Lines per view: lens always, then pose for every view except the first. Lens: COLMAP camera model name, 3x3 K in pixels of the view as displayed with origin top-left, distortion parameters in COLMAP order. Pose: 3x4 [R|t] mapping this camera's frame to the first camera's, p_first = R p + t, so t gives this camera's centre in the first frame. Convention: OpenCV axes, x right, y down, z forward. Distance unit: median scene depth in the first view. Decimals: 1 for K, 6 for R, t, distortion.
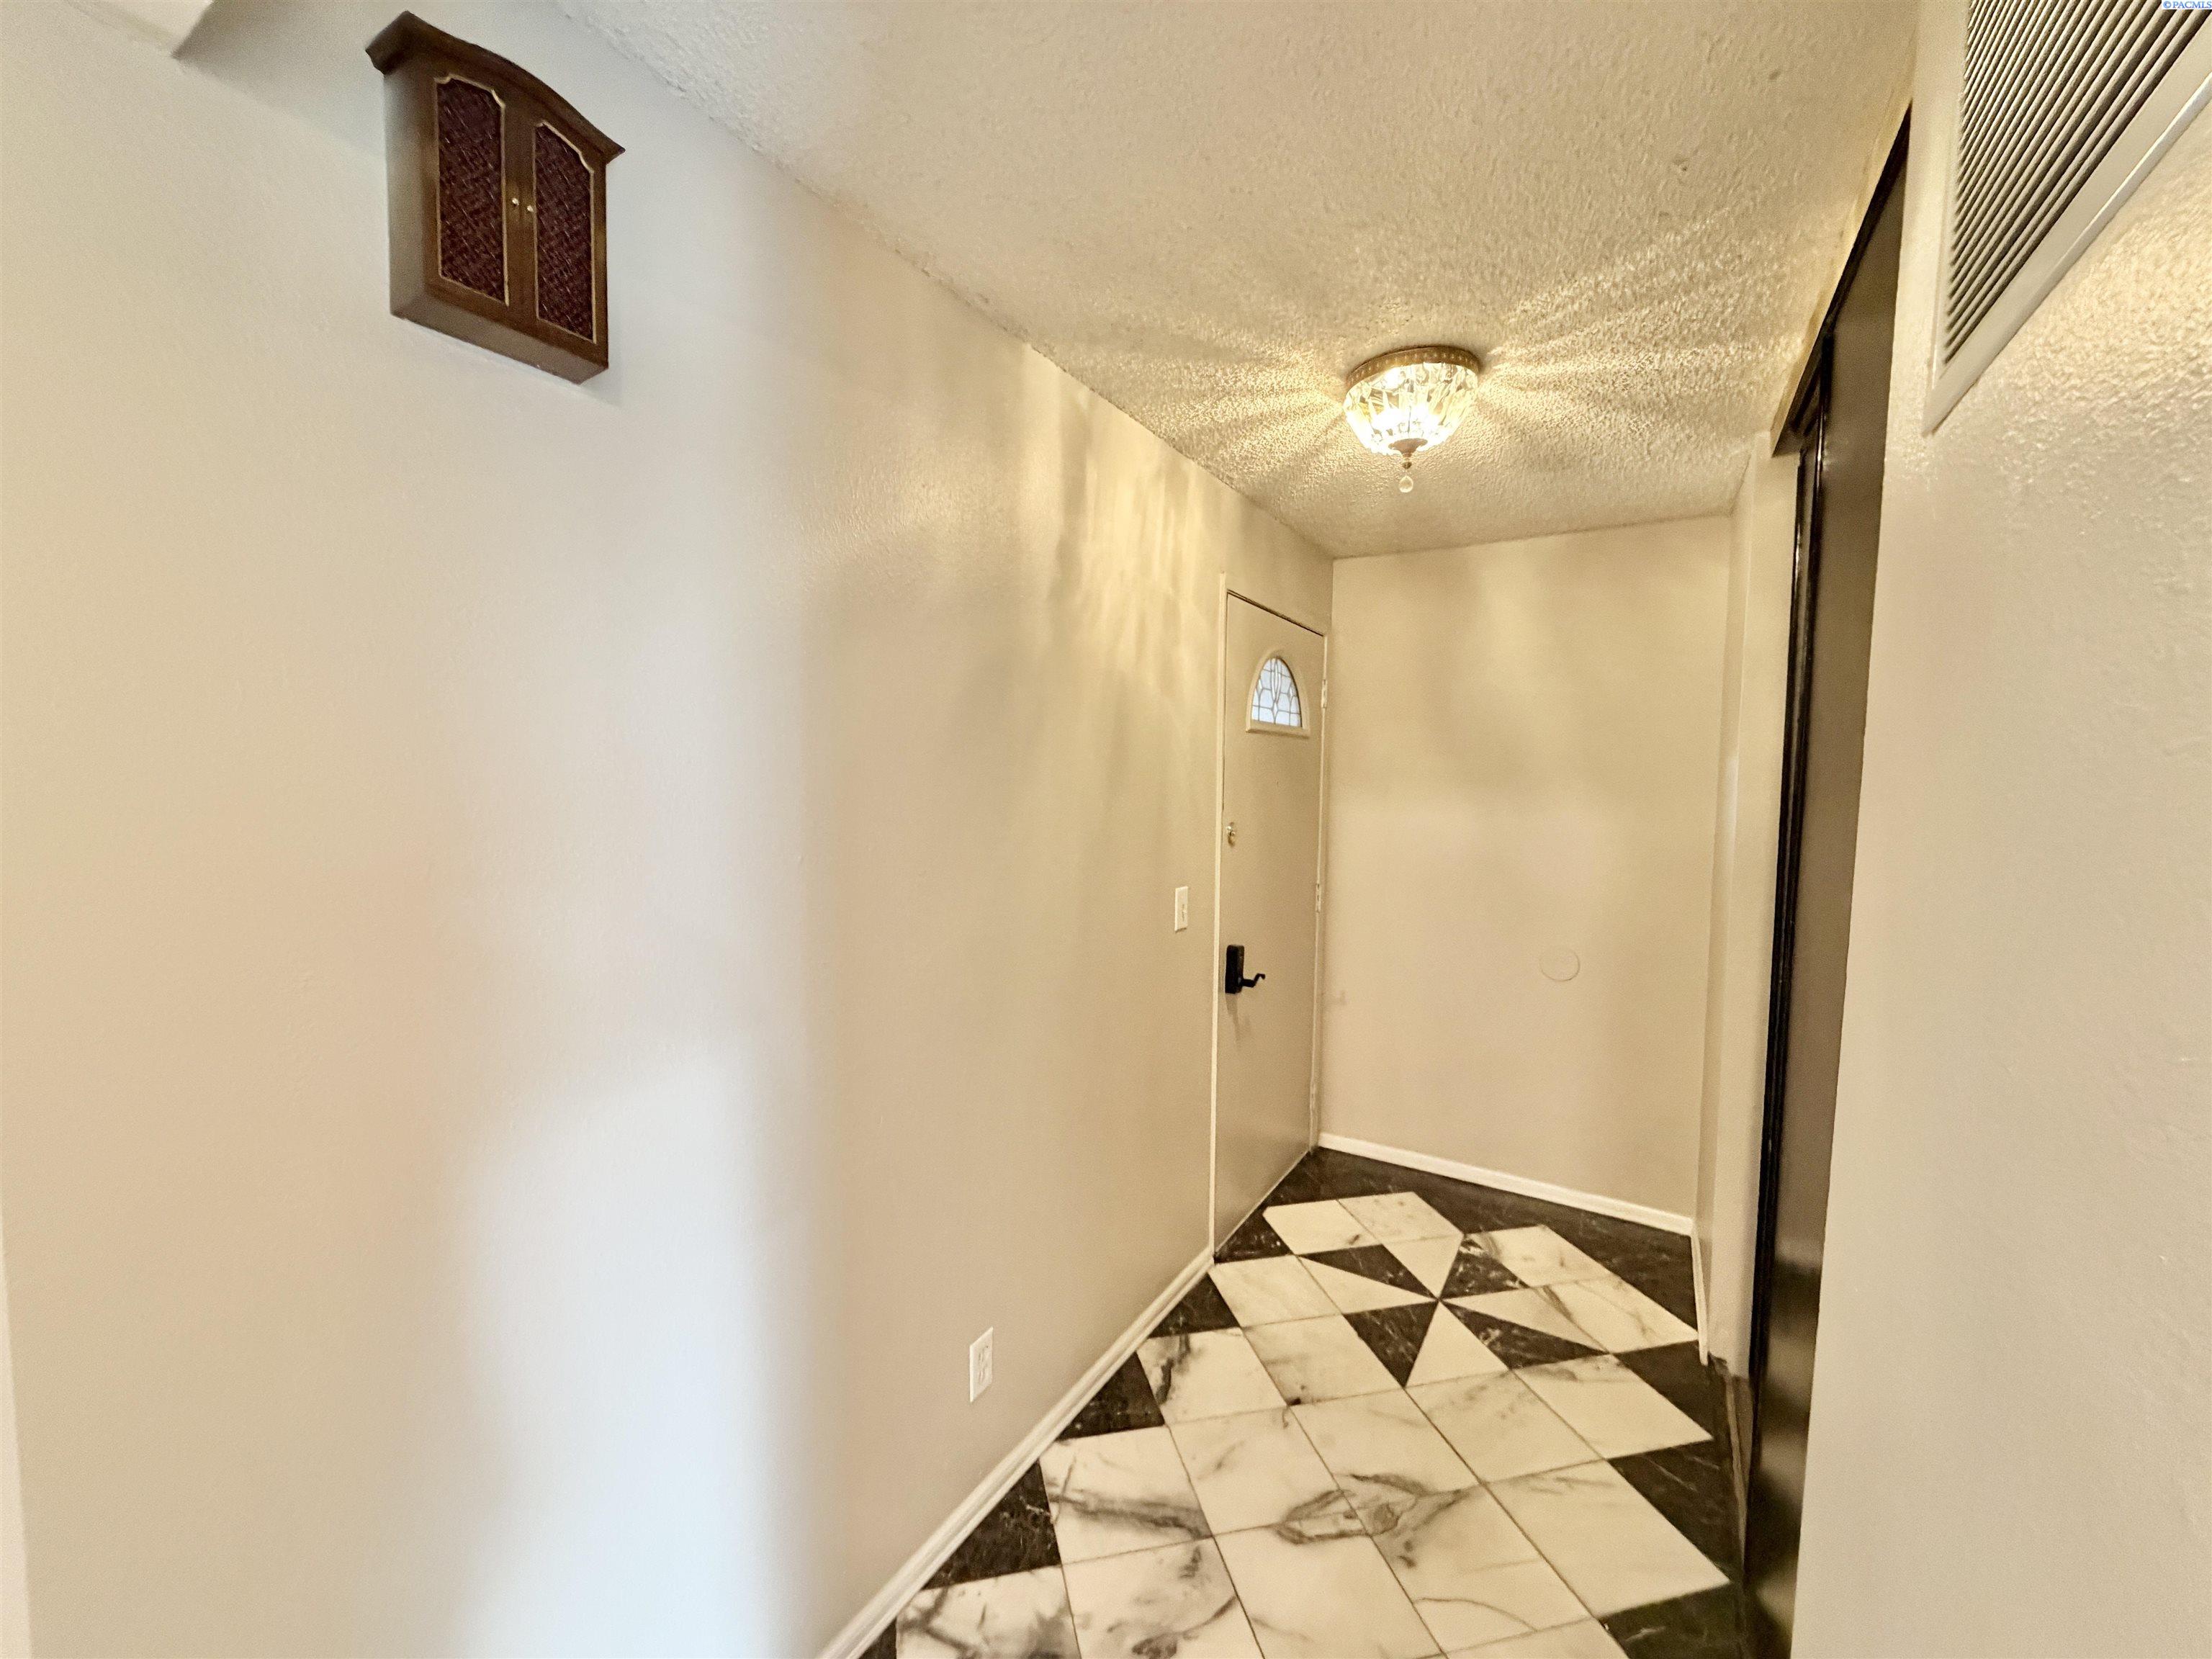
lens RADIAL K [[865.4, 0, 1103.3], [0, 865.4, 827.1], [0, 0, 1]] dist [-0.000503, 0.000110]
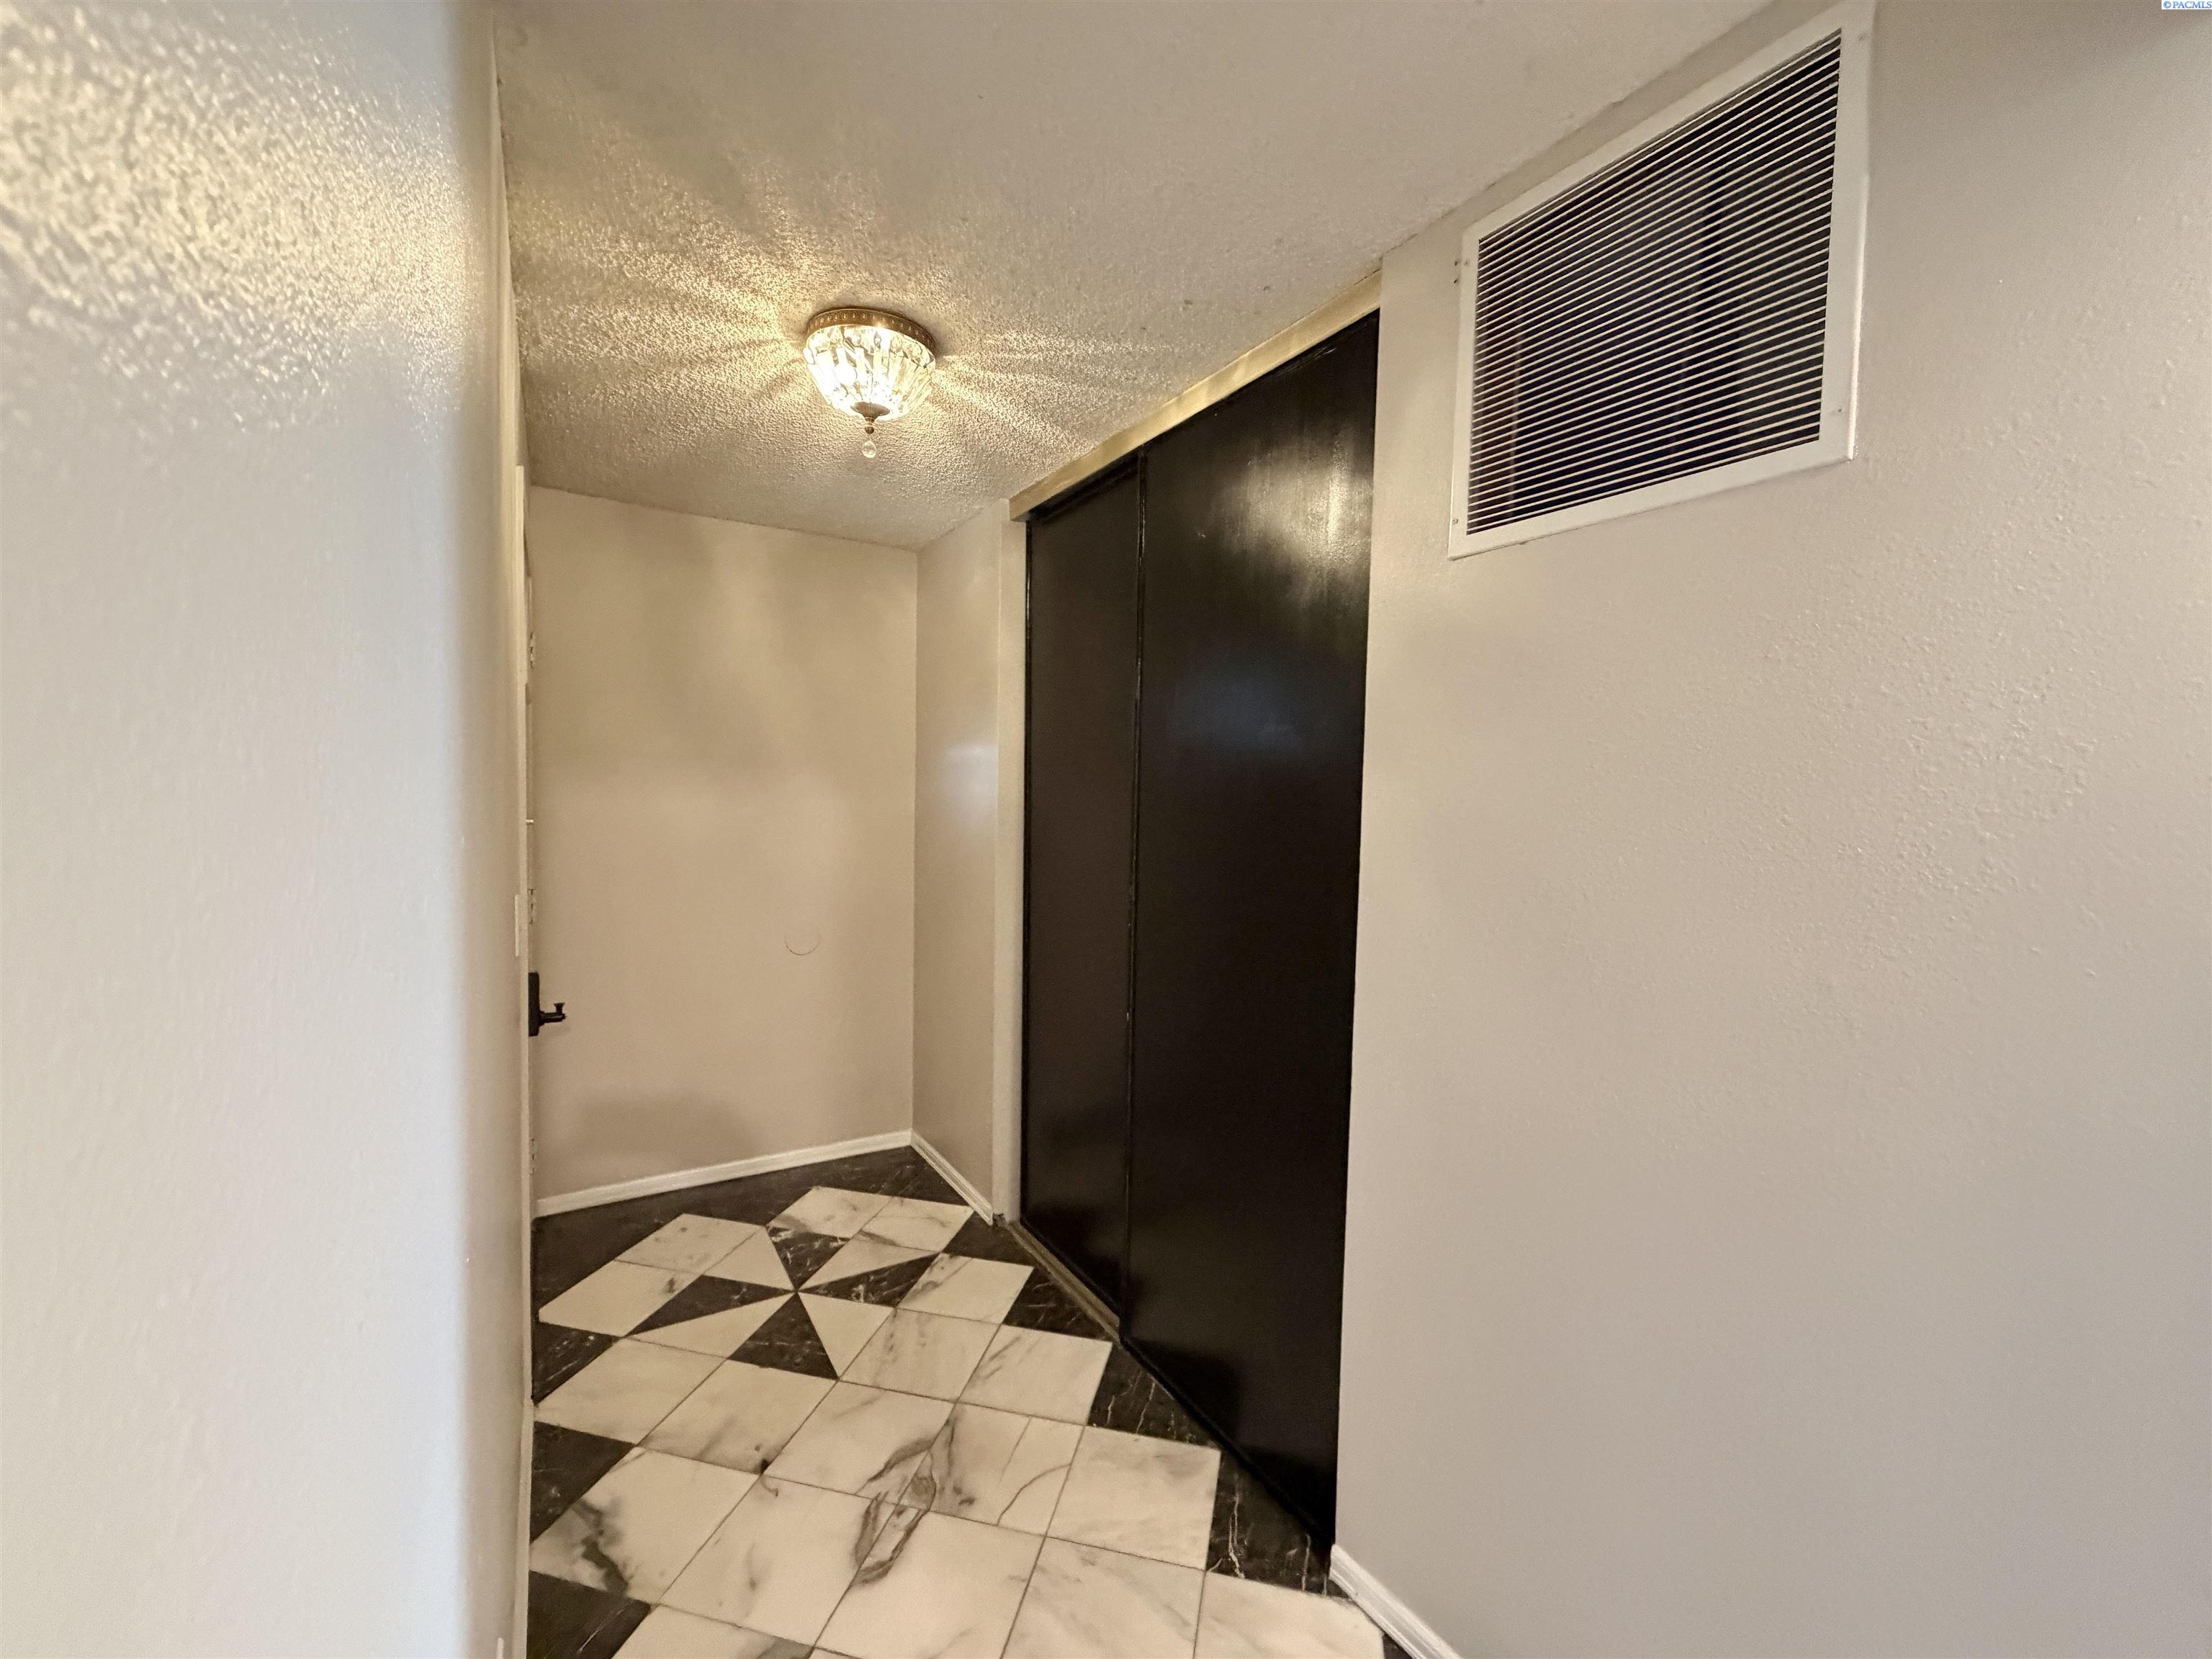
lens RADIAL K [[865.4, 0, 1103.3], [0, 865.4, 827.1], [0, 0, 1]] dist [-0.000503, 0.000110]
pose [[0.457059, -0.036052, 0.888706, -0.334083], [0.036908, 0.999086, 0.021548, 0.017171], [-0.888670, 0.022951, 0.457972, 0.258378]]
